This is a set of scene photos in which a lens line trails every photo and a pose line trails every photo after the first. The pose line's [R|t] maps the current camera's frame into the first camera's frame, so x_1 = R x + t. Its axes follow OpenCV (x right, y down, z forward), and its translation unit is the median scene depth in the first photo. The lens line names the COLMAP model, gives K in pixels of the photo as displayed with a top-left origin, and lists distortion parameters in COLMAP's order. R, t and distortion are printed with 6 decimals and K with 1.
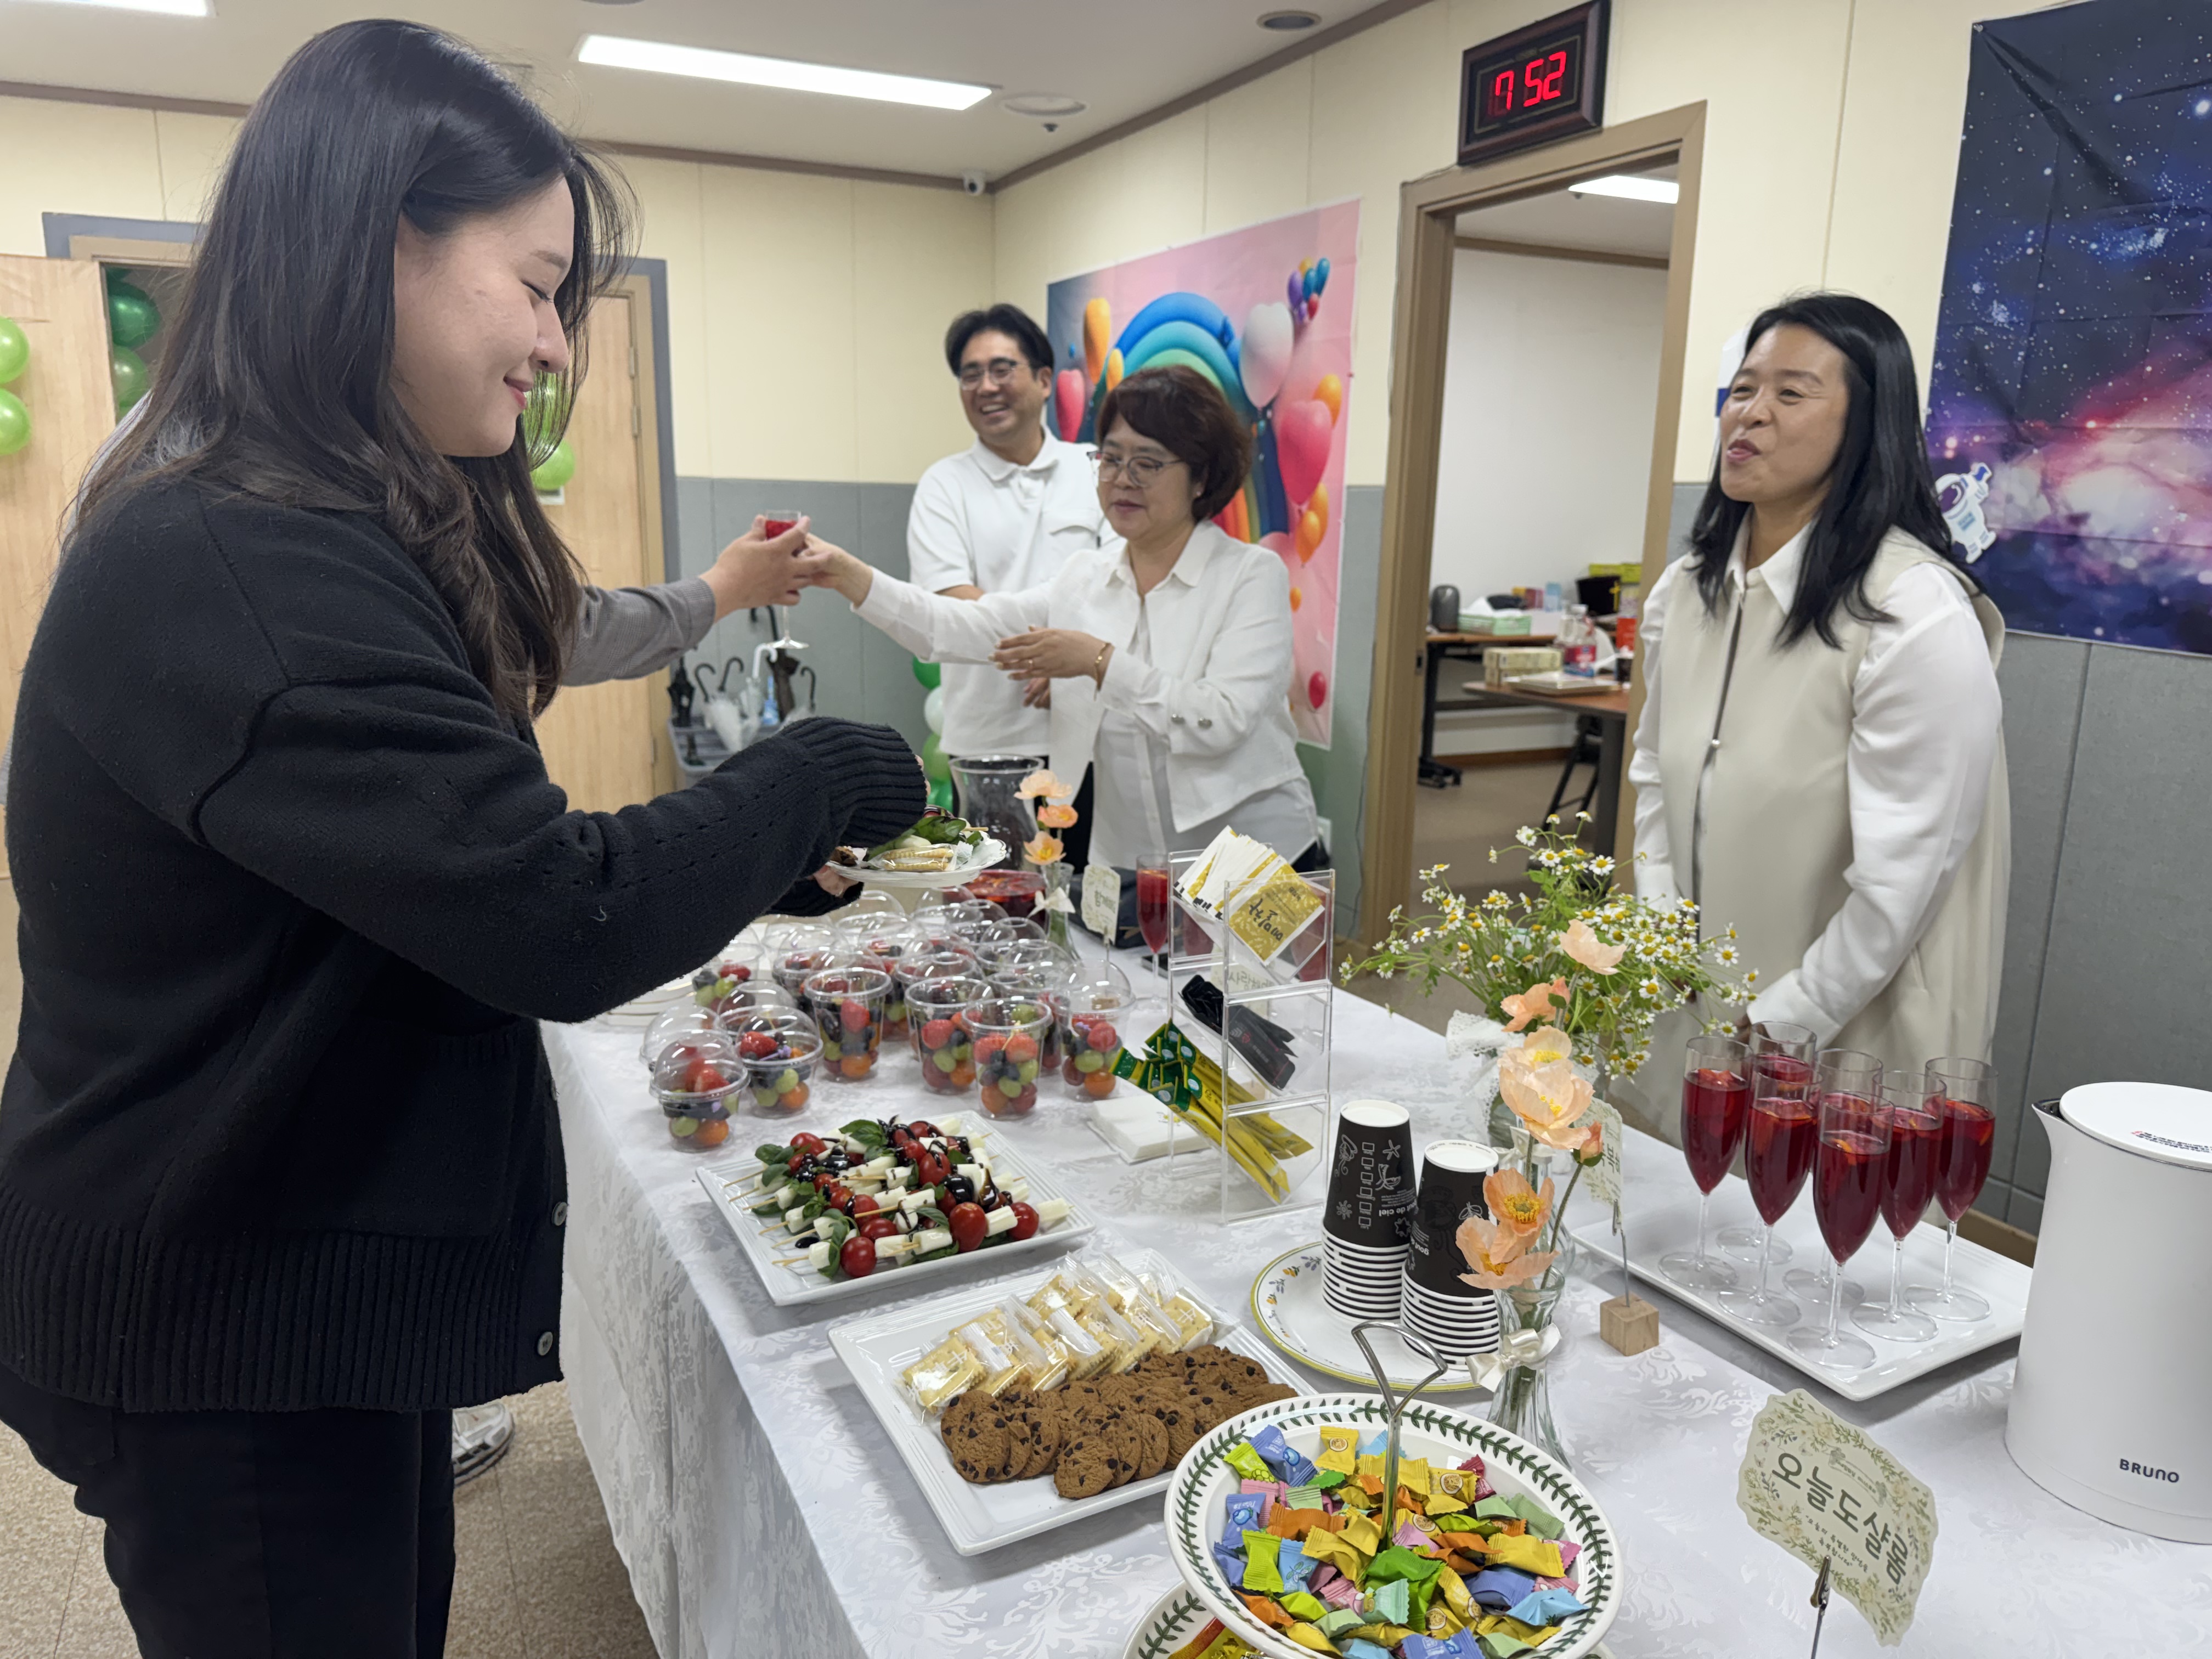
lens RADIAL K [[1582.3, 0, 1105.8], [0, 1582.3, 832.9], [0, 0, 1]] dist [-0.001907, -0.004260]
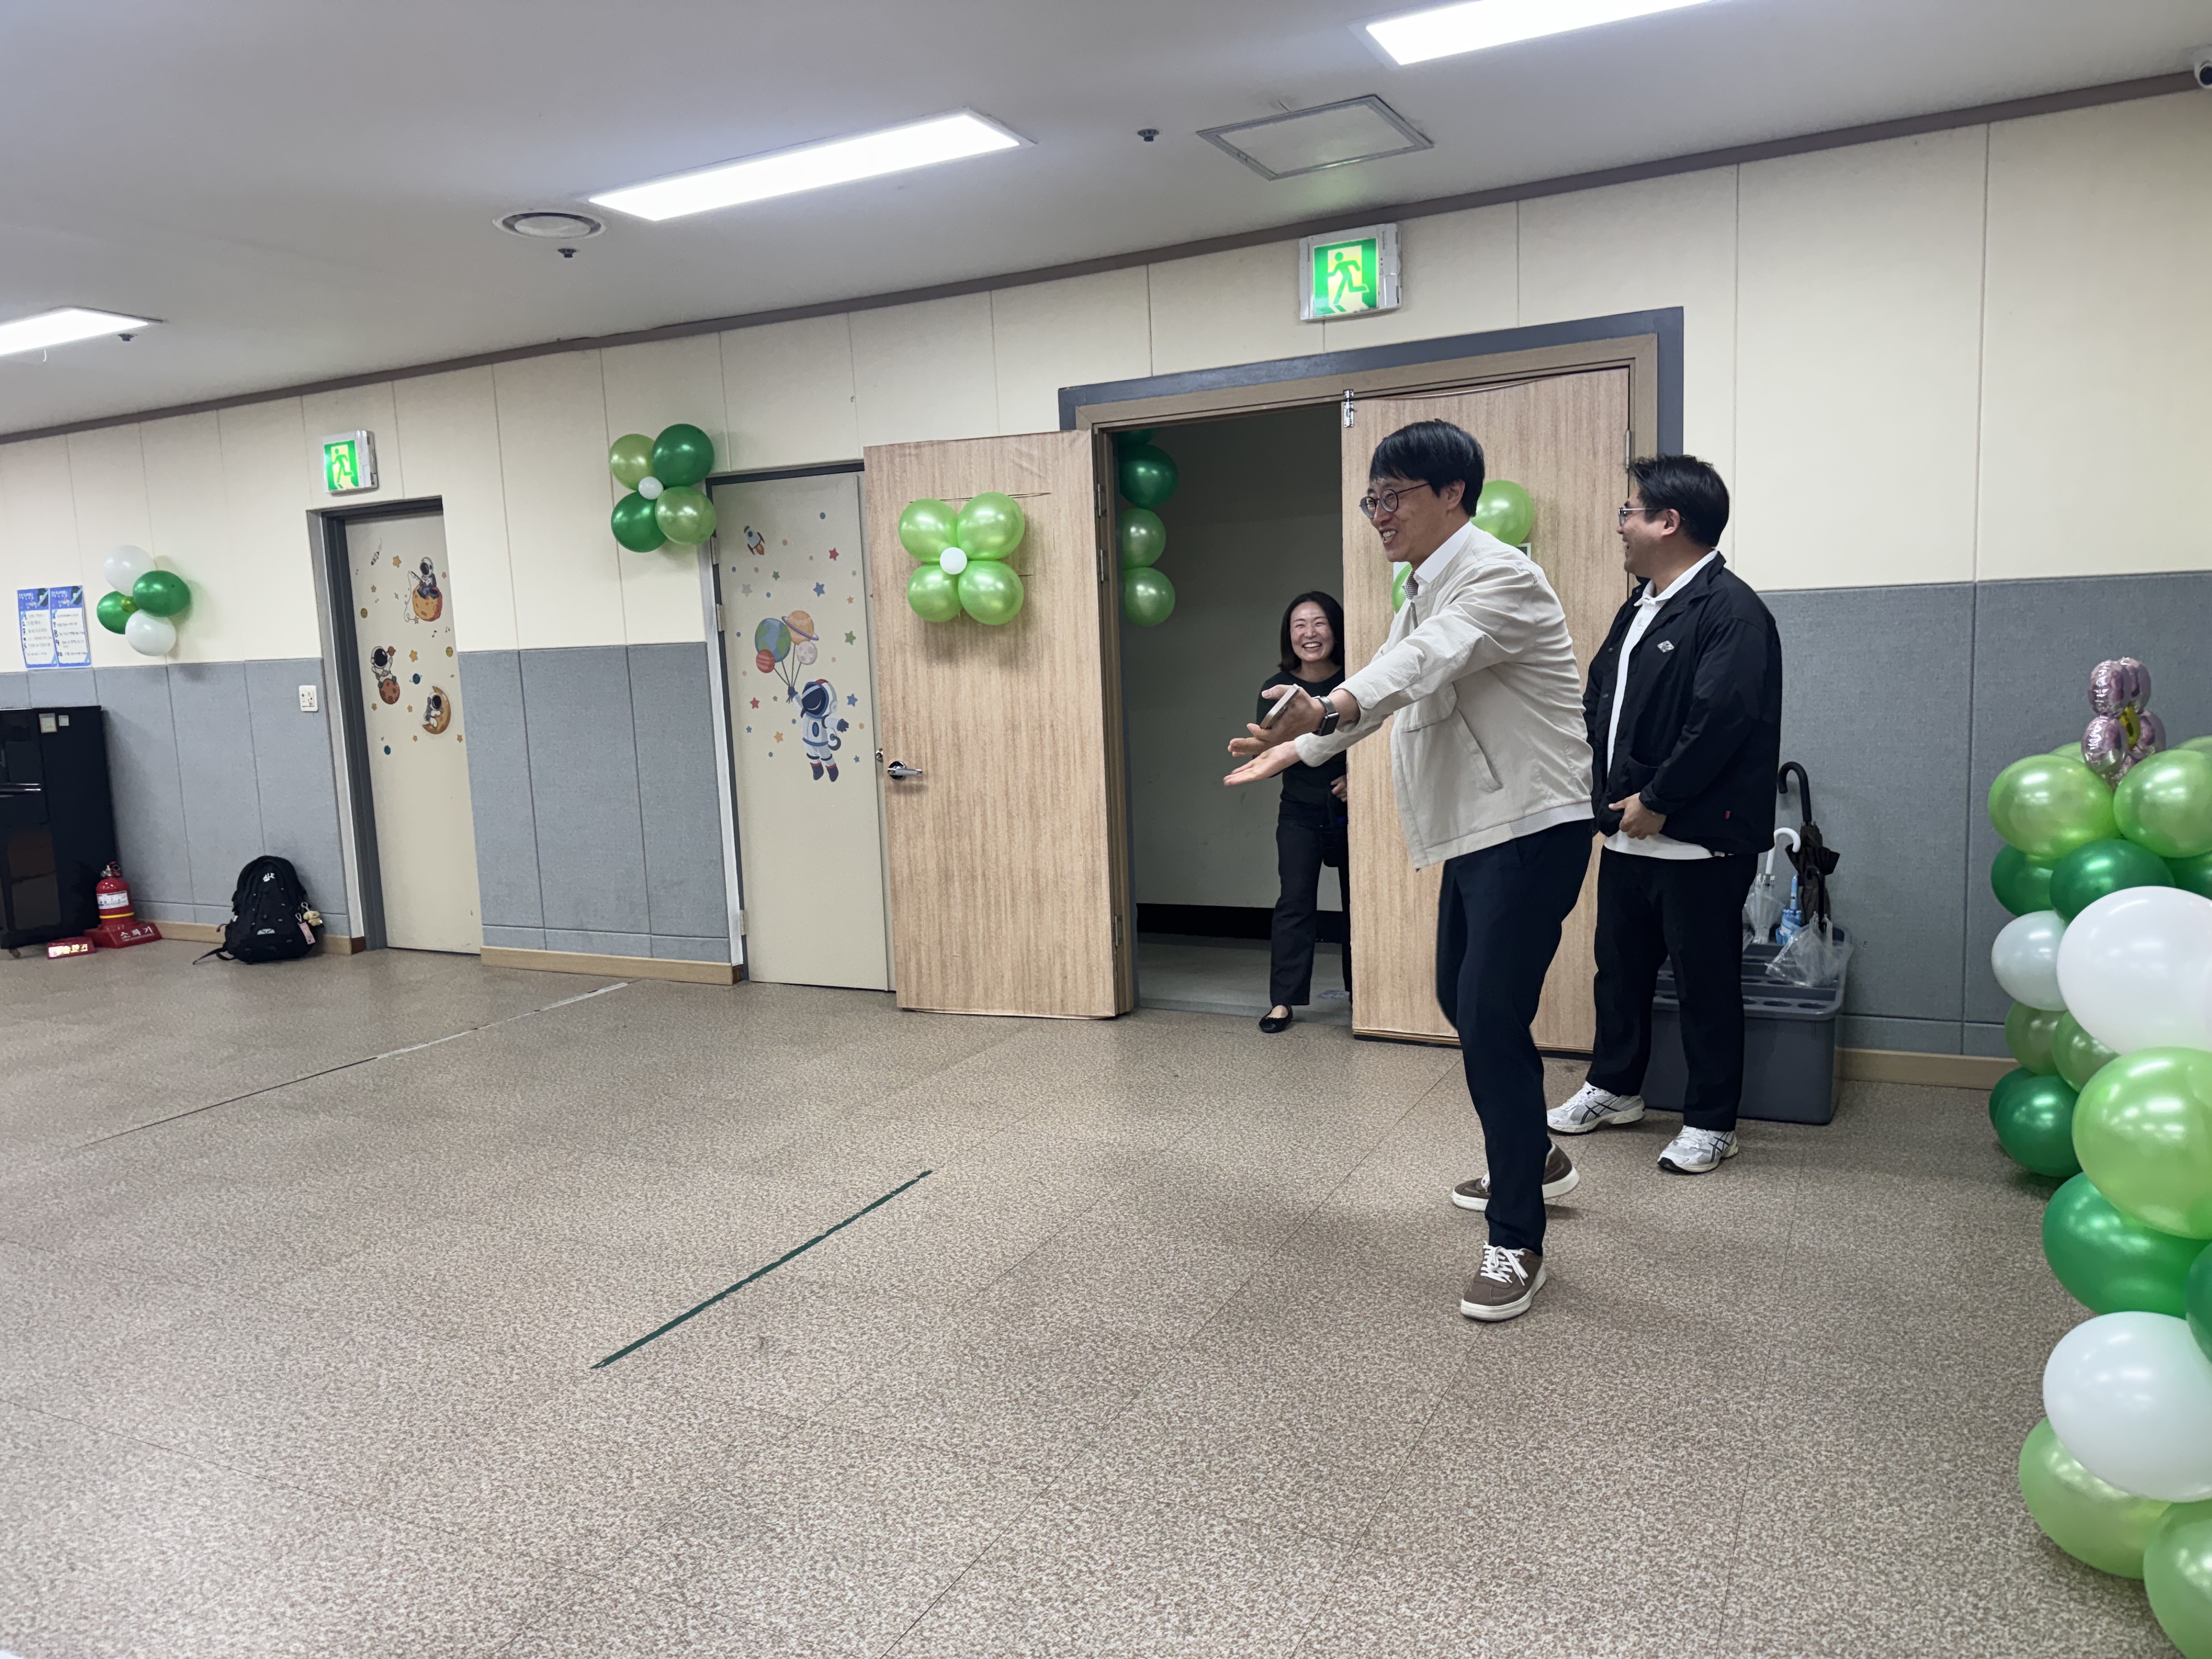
lens RADIAL K [[1537.7, 0, 1119.0], [0, 1537.7, 830.9], [0, 0, 1]] dist [0.138474, -0.195927]
pose [[0.608110, 0.052649, -0.792105, 0.172138], [-0.112240, 0.993477, -0.020135, -0.084868], [0.785878, 0.101150, 0.610053, 0.421645]]
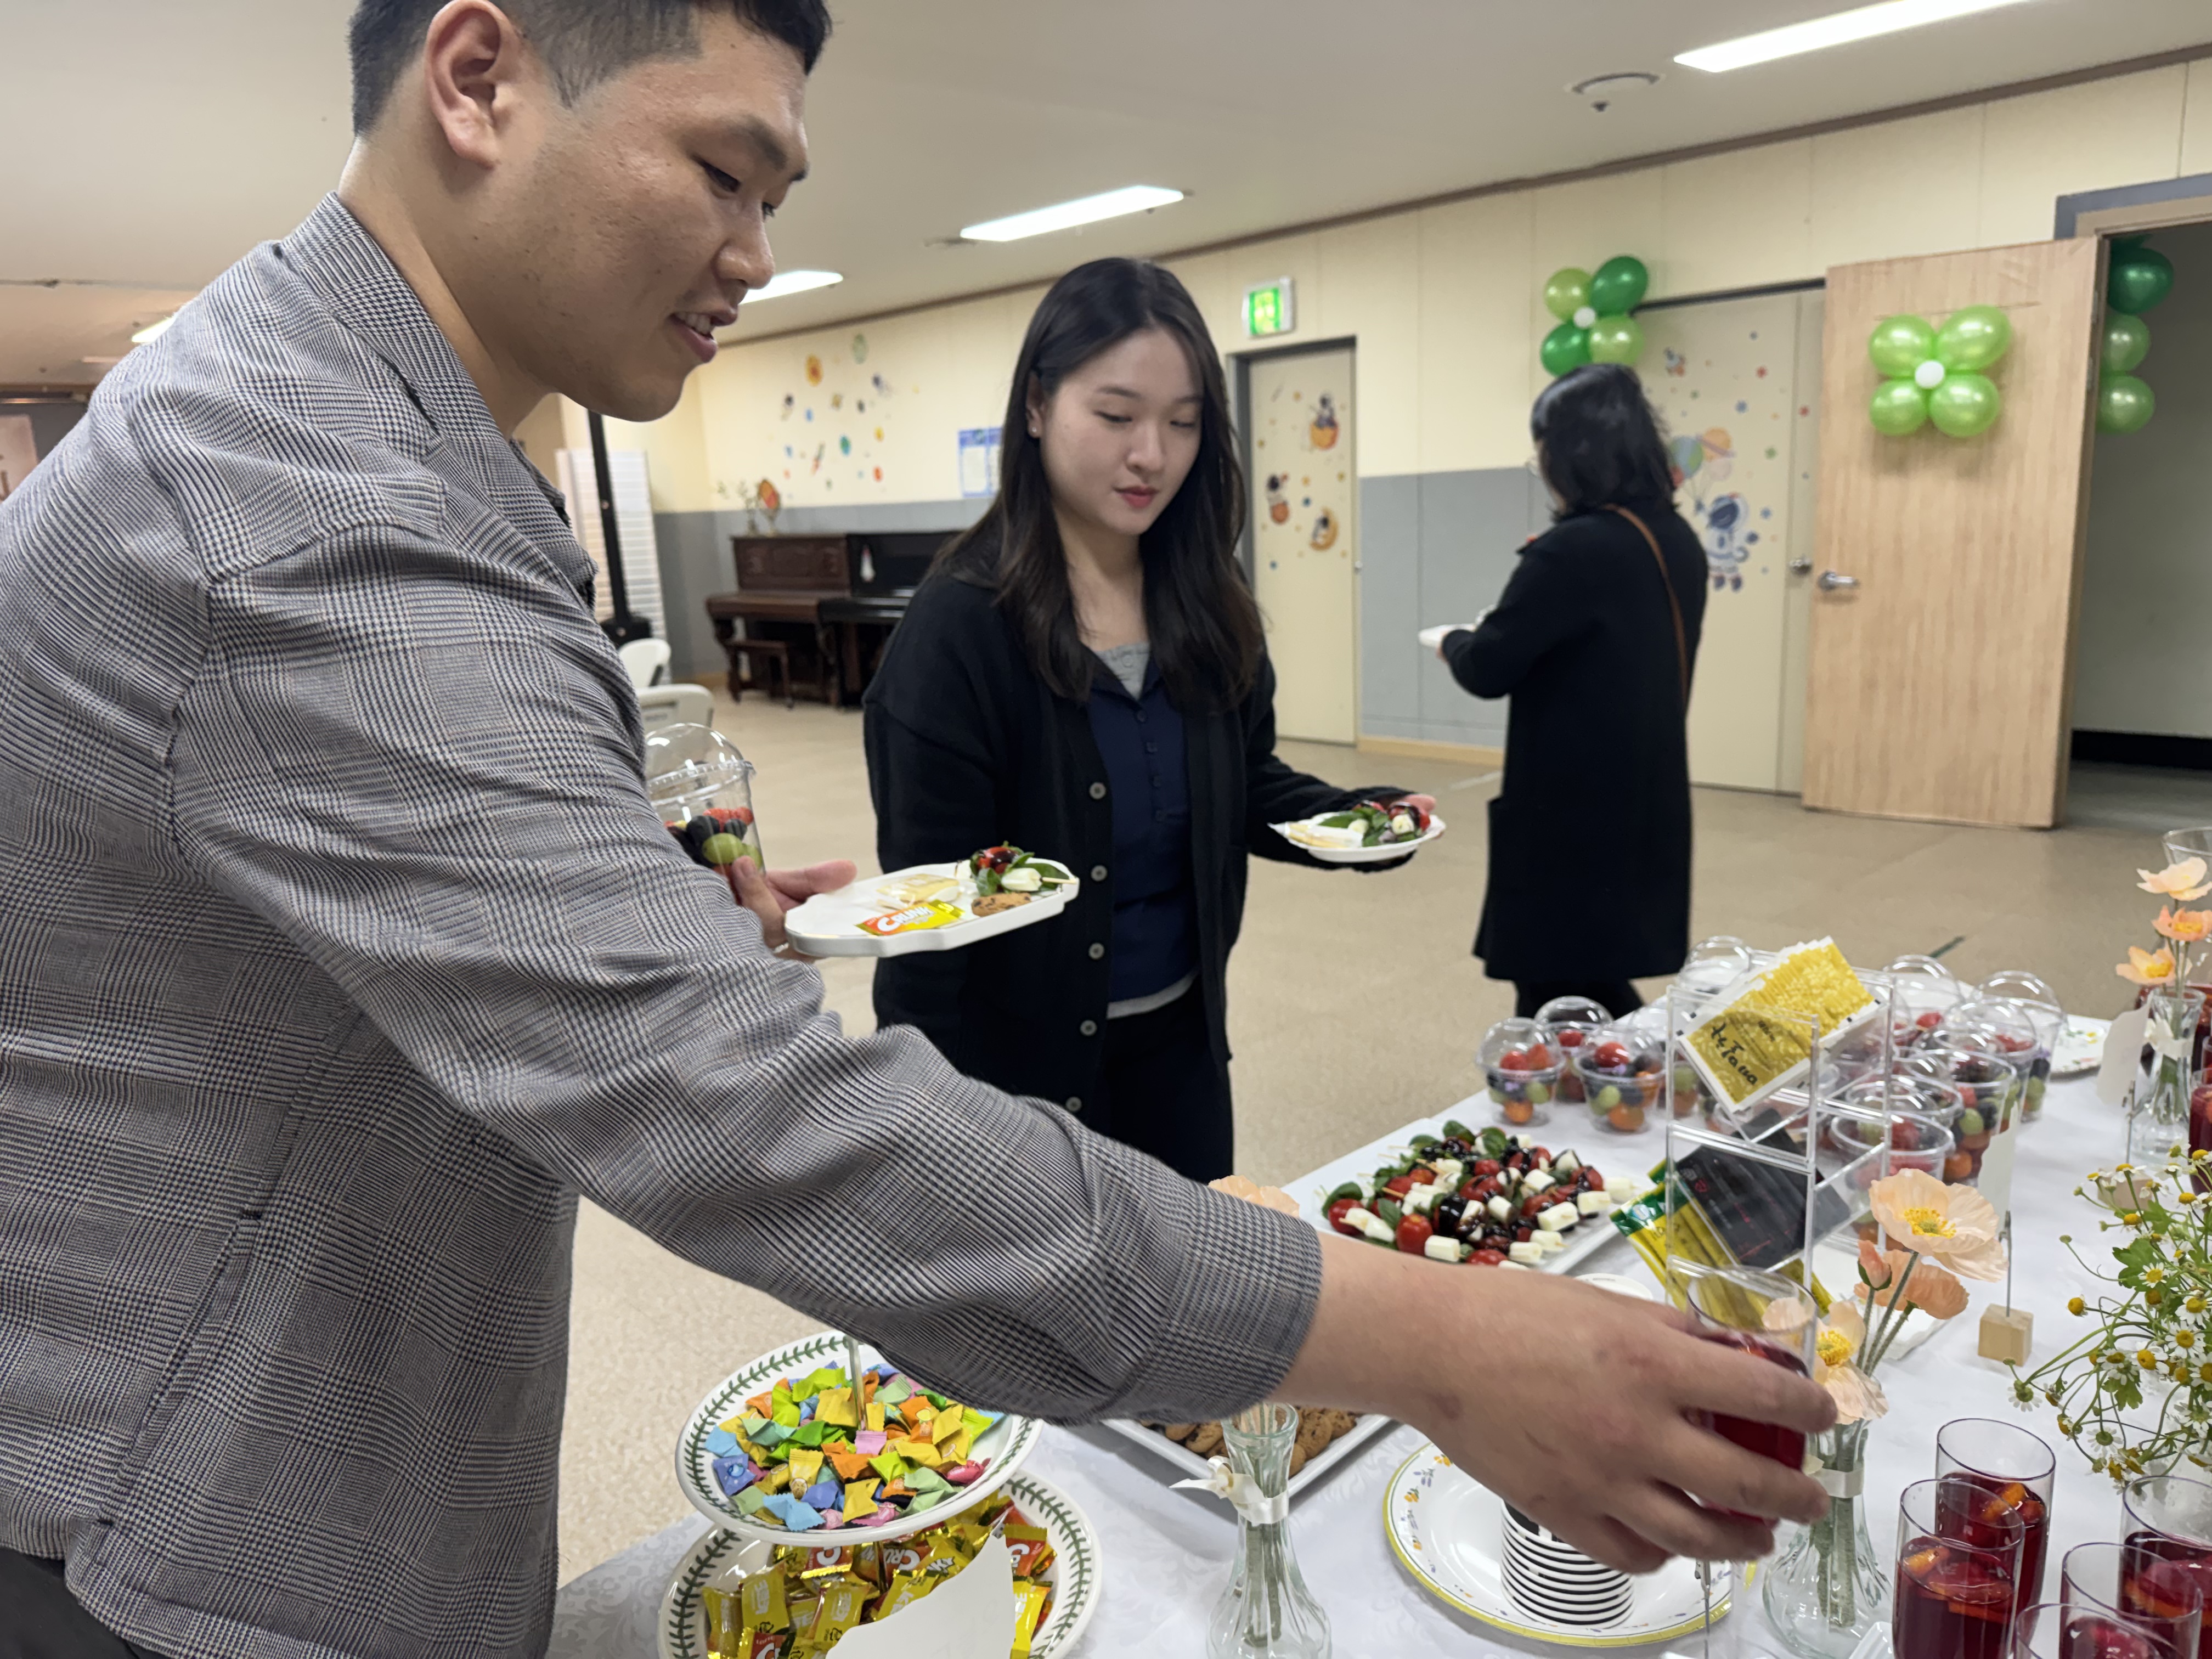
lens RADIAL K [[1577.0, 0, 1086.8], [0, 1577.0, 841.4], [0, 0, 1]] dist [-0.005155, -0.004391]
pose [[0.286019, 0.173994, -0.942295, 0.186753], [-0.140515, 0.980361, 0.138372, -0.028926], [0.947865, 0.092830, 0.304851, 0.113763]]
